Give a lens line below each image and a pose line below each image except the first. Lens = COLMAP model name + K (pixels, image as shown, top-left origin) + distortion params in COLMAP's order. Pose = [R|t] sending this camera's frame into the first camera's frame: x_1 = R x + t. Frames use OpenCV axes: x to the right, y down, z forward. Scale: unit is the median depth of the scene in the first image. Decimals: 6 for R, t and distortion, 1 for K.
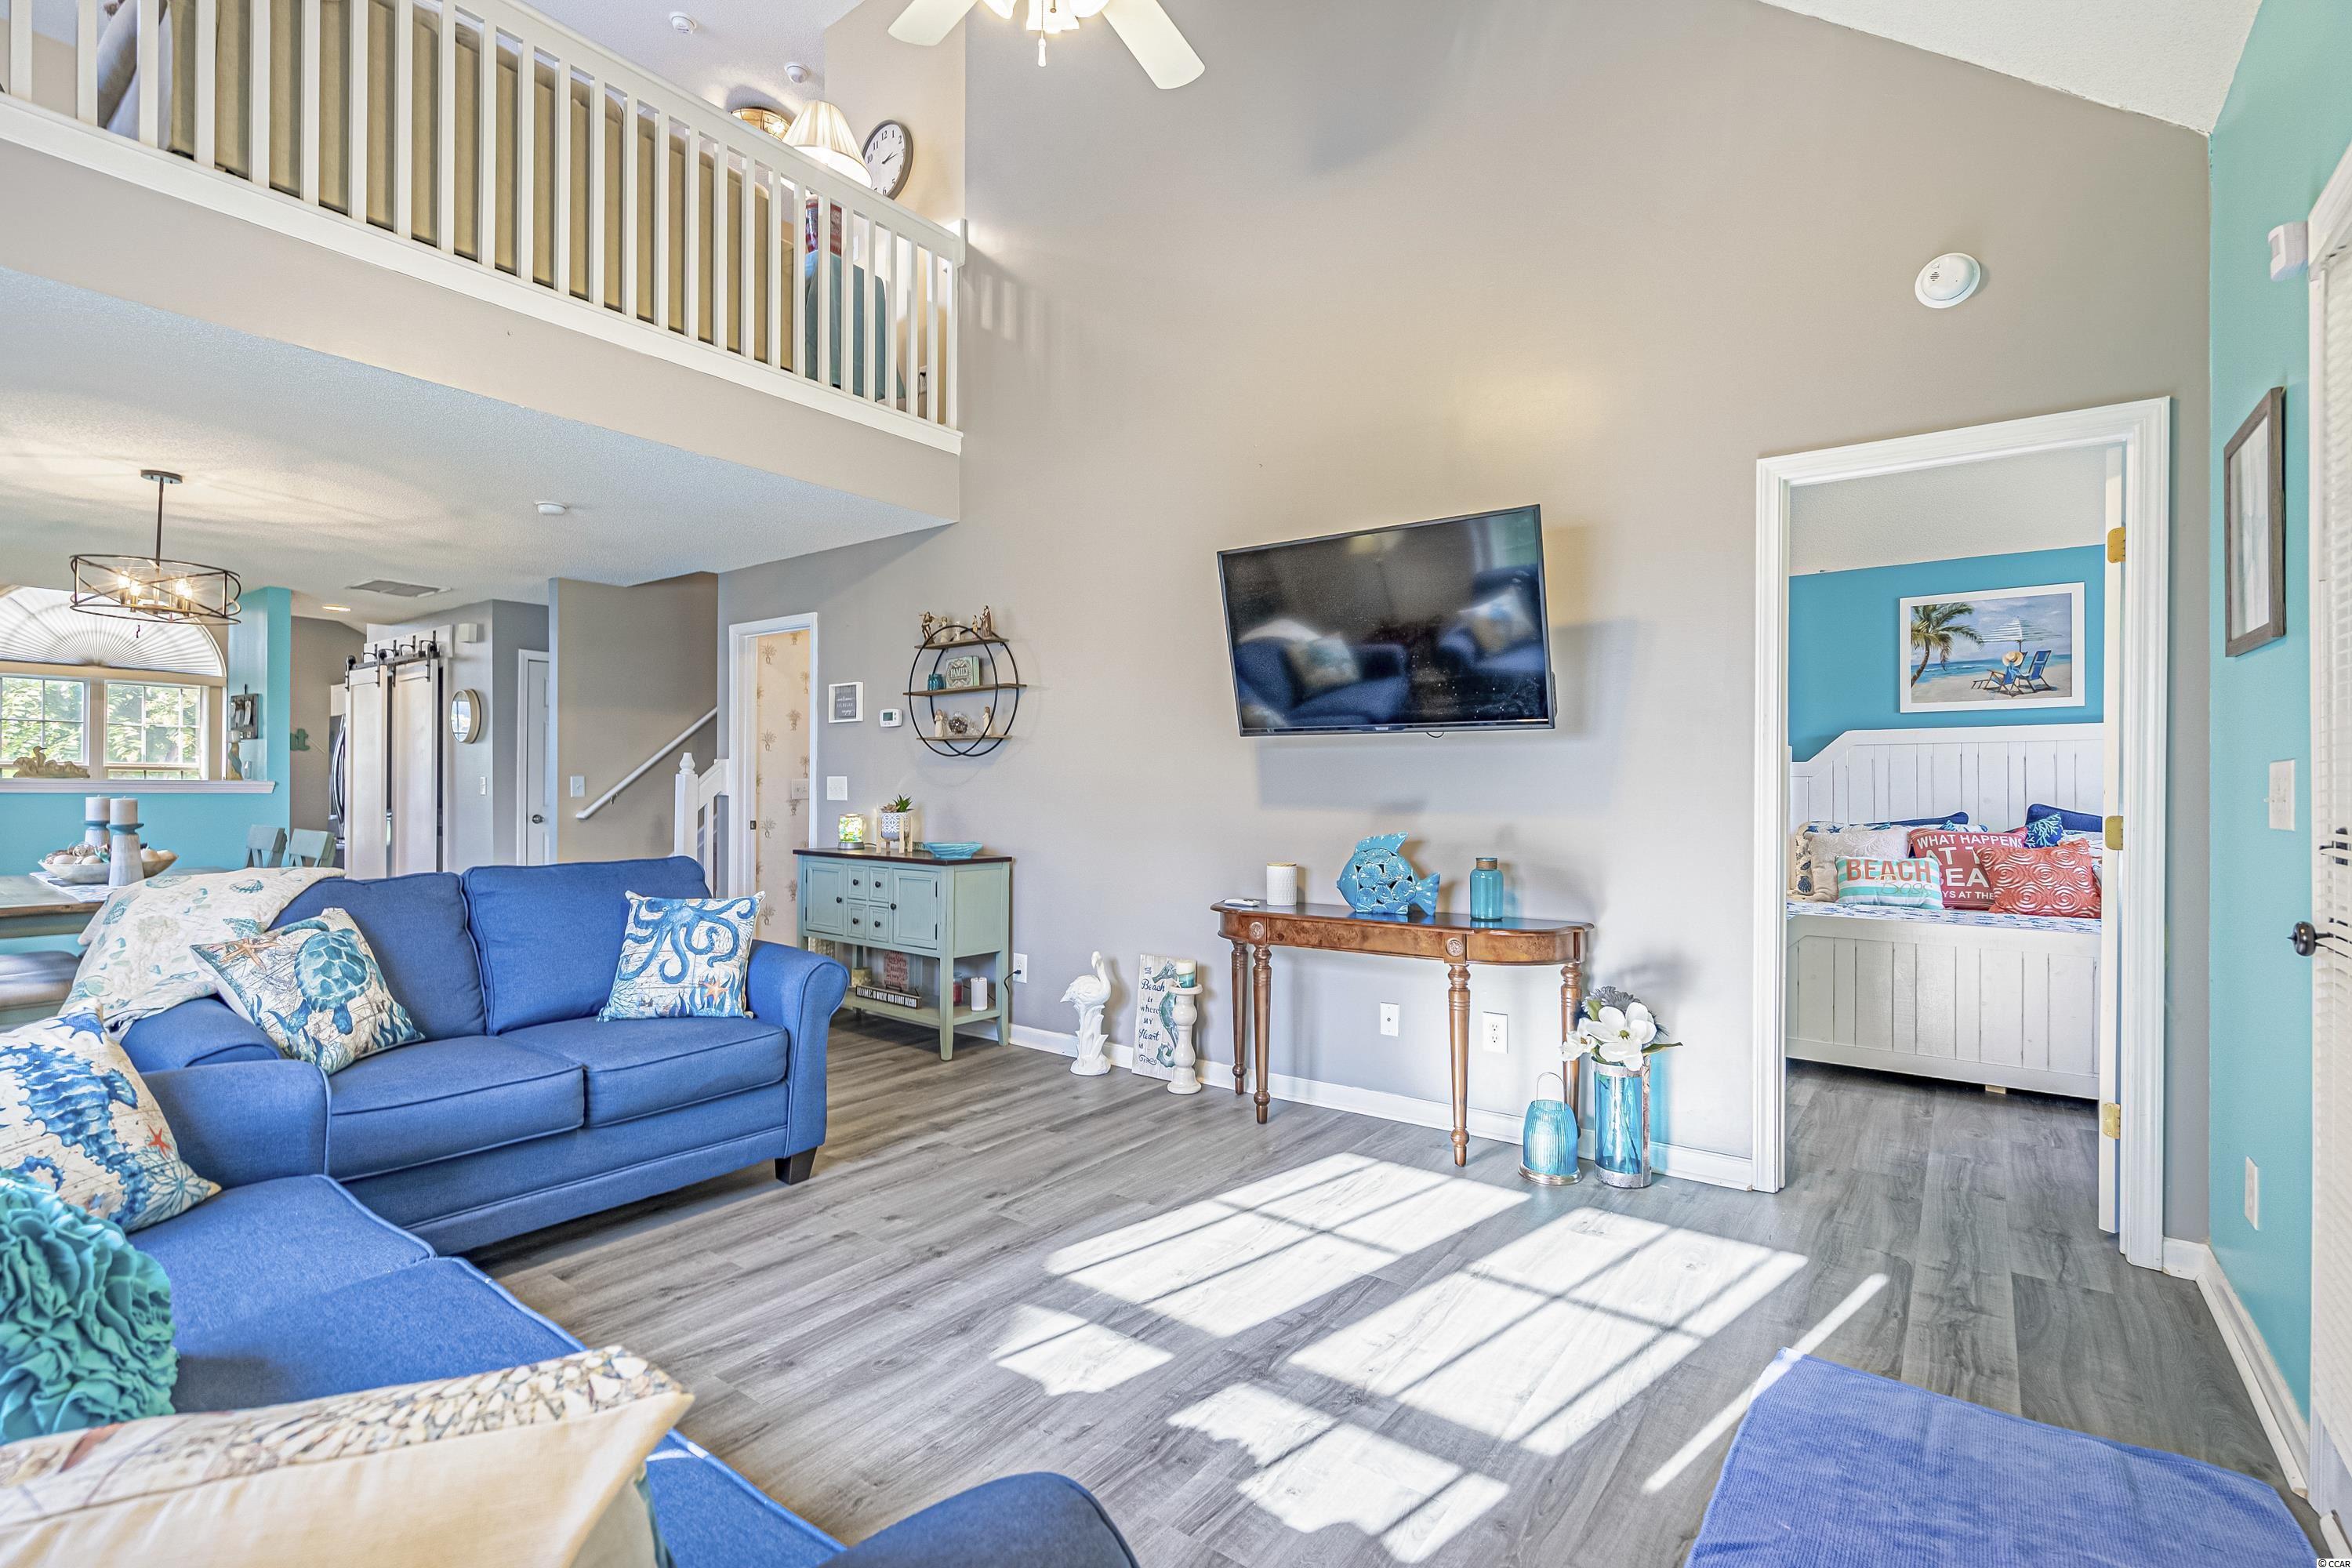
lens RADIAL K [[1078.8, 0, 1179.2], [0, 1078.8, 785.4], [0, 0, 1]] dist [-0.005436, 0.003232]
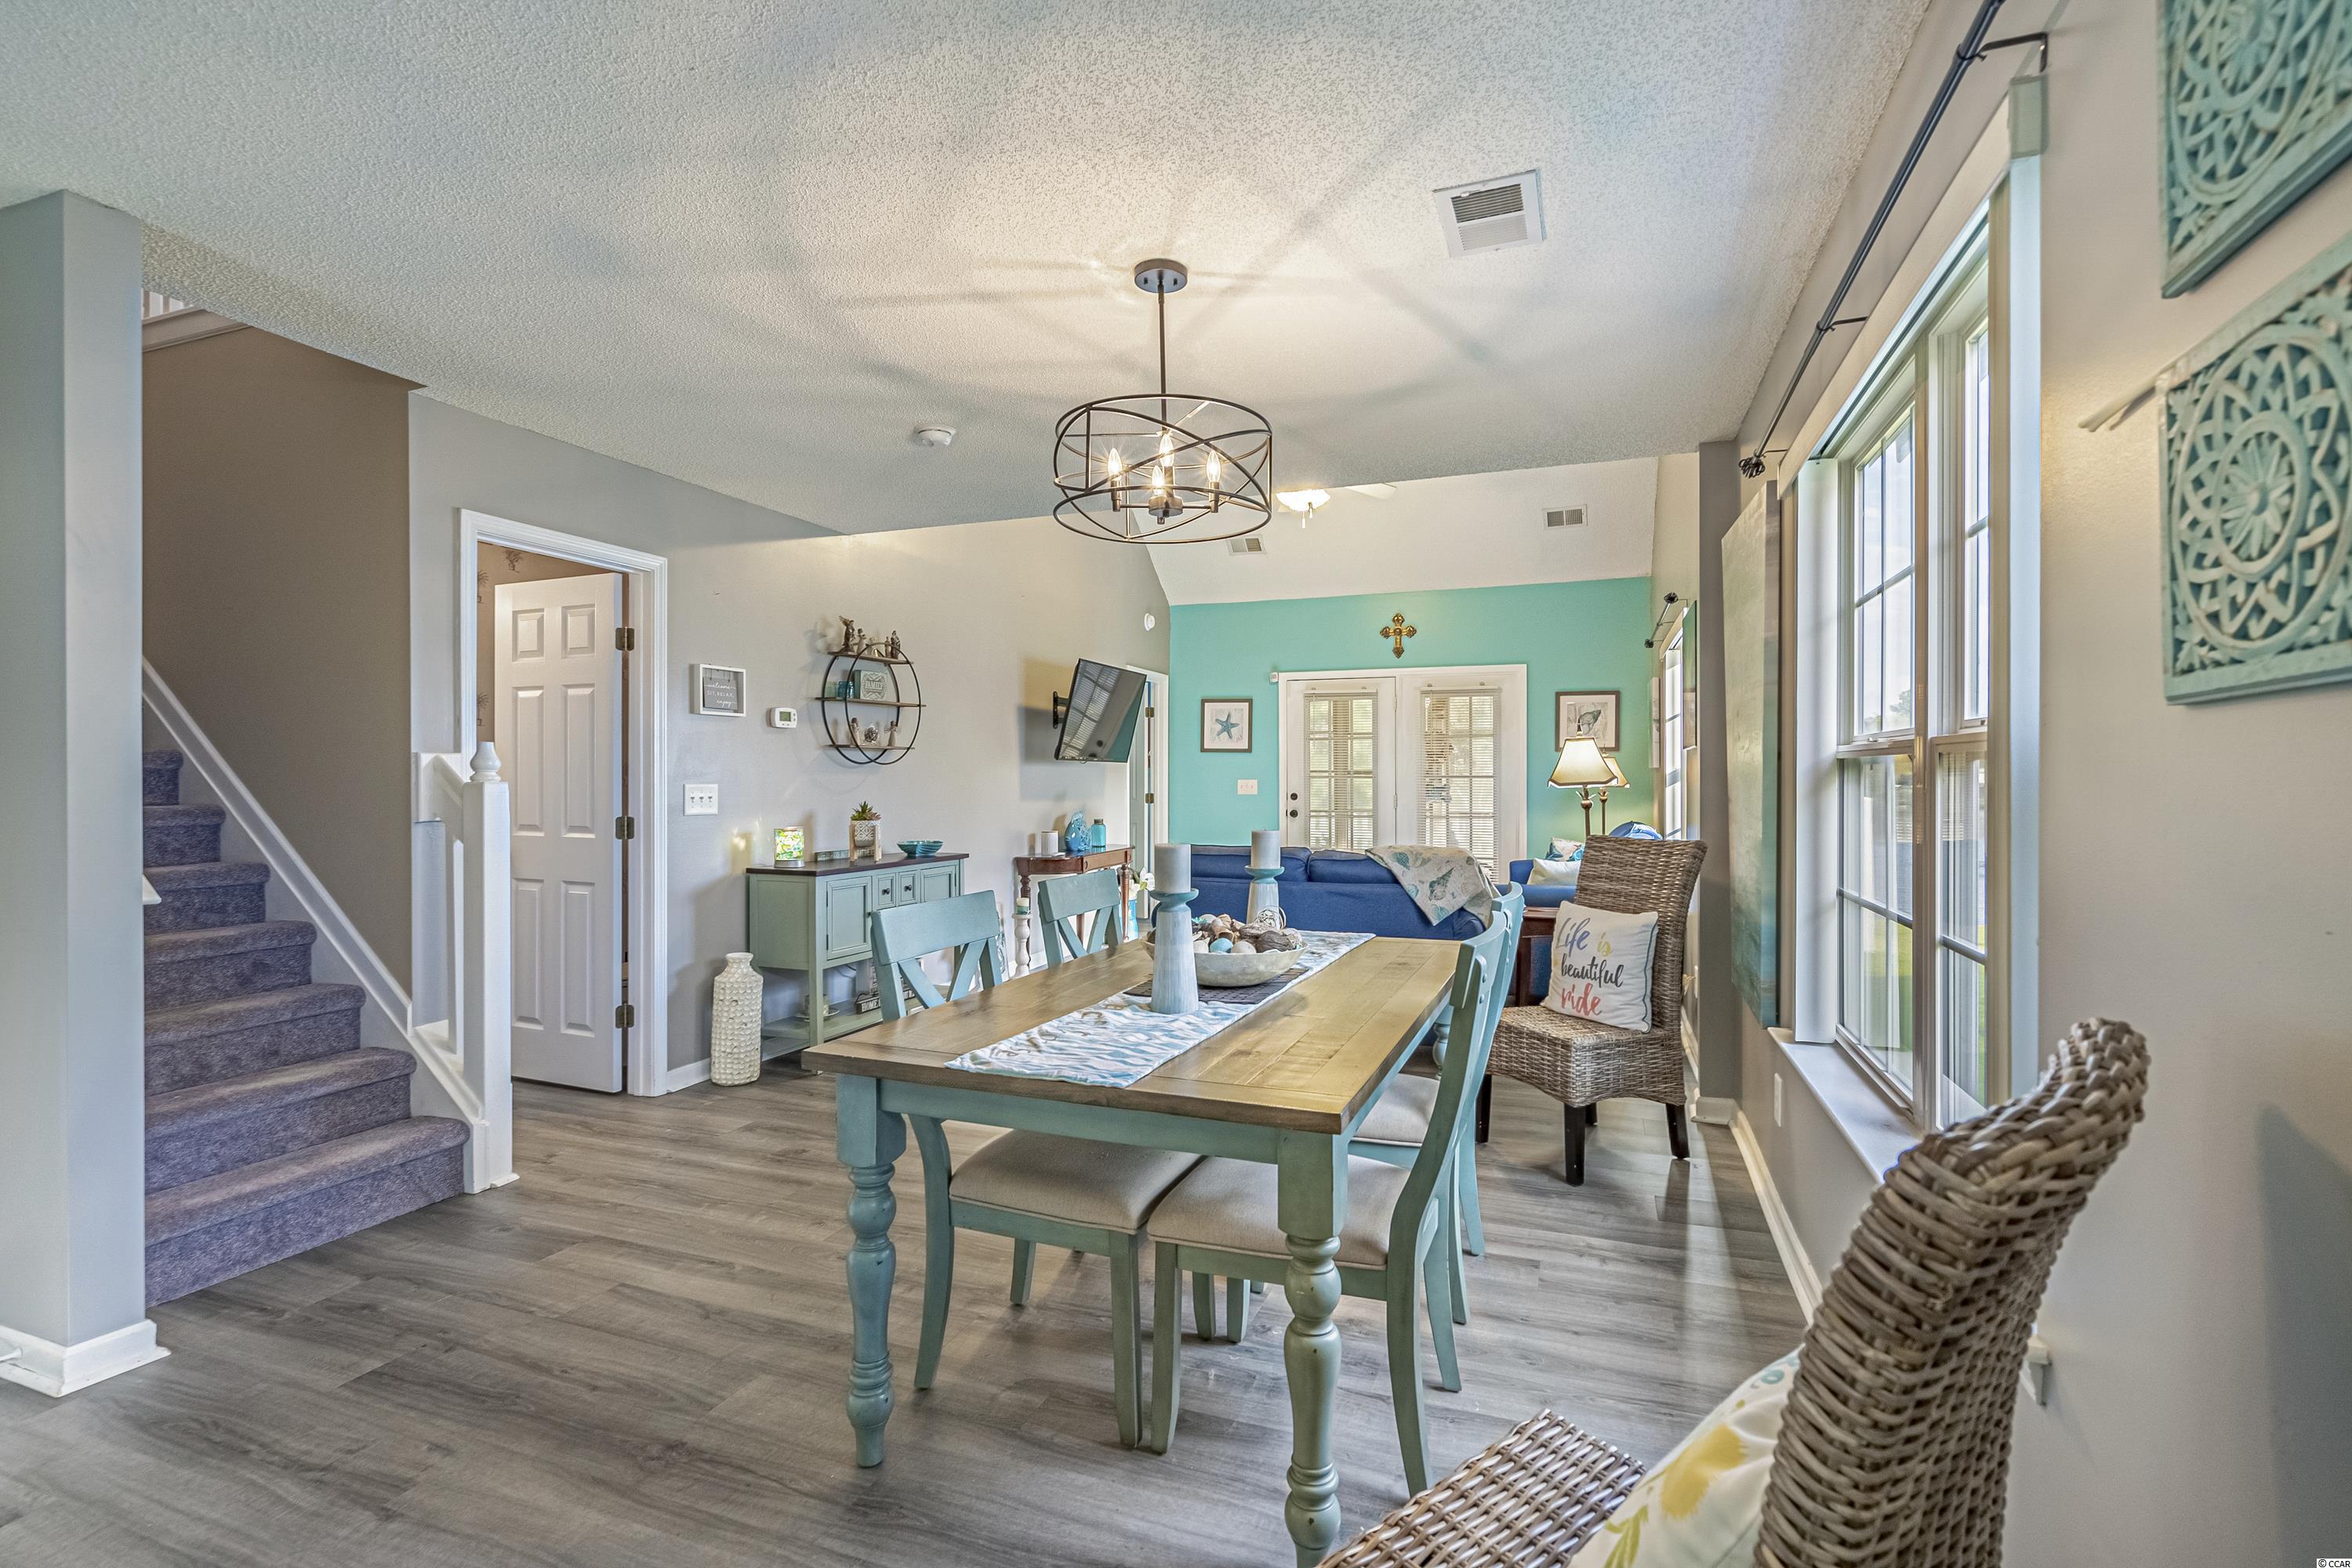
lens RADIAL K [[1078.8, 0, 1188.7], [0, 1078.8, 781.7], [0, 0, 1]] dist [-0.005436, 0.003232]
pose [[-0.287691, -0.008663, 0.957684, -1.830557], [-0.002524, 0.999962, 0.008287, -0.026958], [-0.957720, -0.000034, -0.287702, 1.403062]]
